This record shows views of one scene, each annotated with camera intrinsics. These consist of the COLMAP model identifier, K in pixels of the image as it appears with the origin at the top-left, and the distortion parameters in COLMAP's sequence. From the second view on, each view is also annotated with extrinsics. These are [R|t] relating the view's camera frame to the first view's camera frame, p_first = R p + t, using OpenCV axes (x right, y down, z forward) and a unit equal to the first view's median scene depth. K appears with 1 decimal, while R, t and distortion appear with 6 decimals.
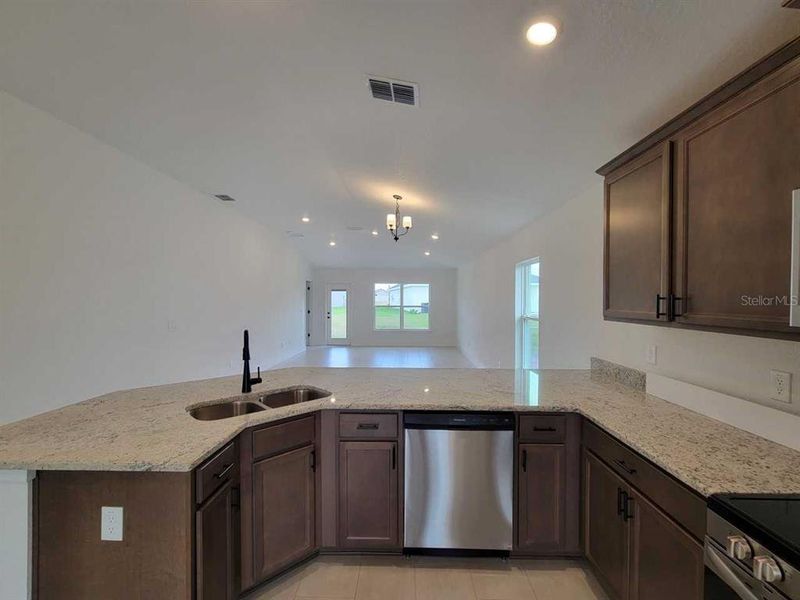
lens RADIAL K [[353.2, 0, 396.8], [0, 353.2, 304.0], [0, 0, 1]] dist [0.002375, -0.000180]
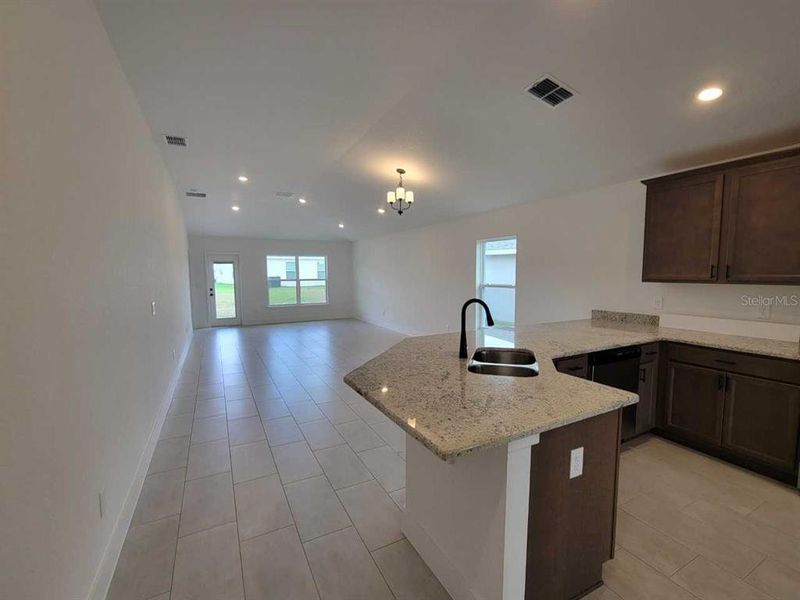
lens RADIAL K [[353.2, 0, 396.8], [0, 353.2, 304.0], [0, 0, 1]] dist [0.002375, -0.000180]
pose [[0.874419, -0.053395, 0.482224, -0.955724], [0.017132, 0.996704, 0.079296, 0.000435], [-0.484869, -0.061076, 0.872452, 0.157679]]
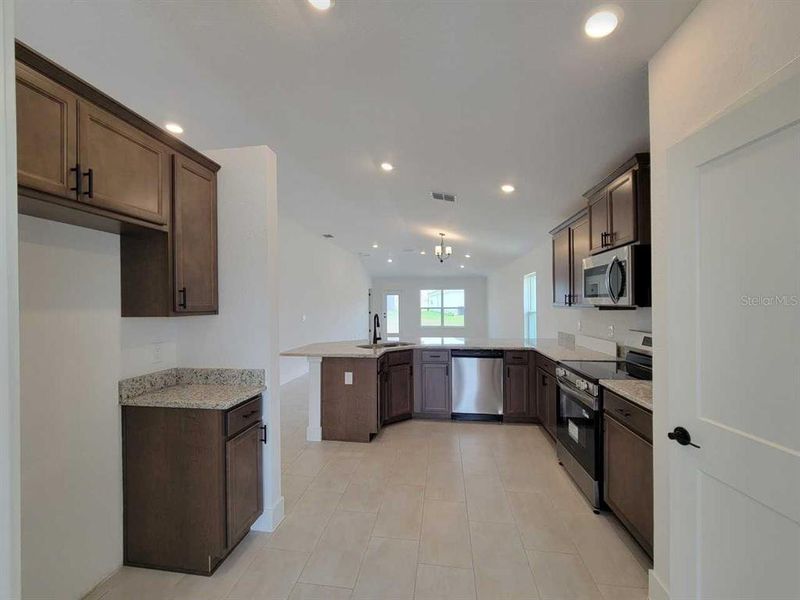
lens RADIAL K [[328.4, 0, 396.8], [0, 328.4, 304.1], [0, 0, 1]] dist [0.000603, -0.000090]
pose [[0.993426, -0.009317, -0.114093, -0.061683], [0.007784, 0.999873, -0.013876, 0.036421], [0.114207, 0.012897, 0.993373, -0.805361]]
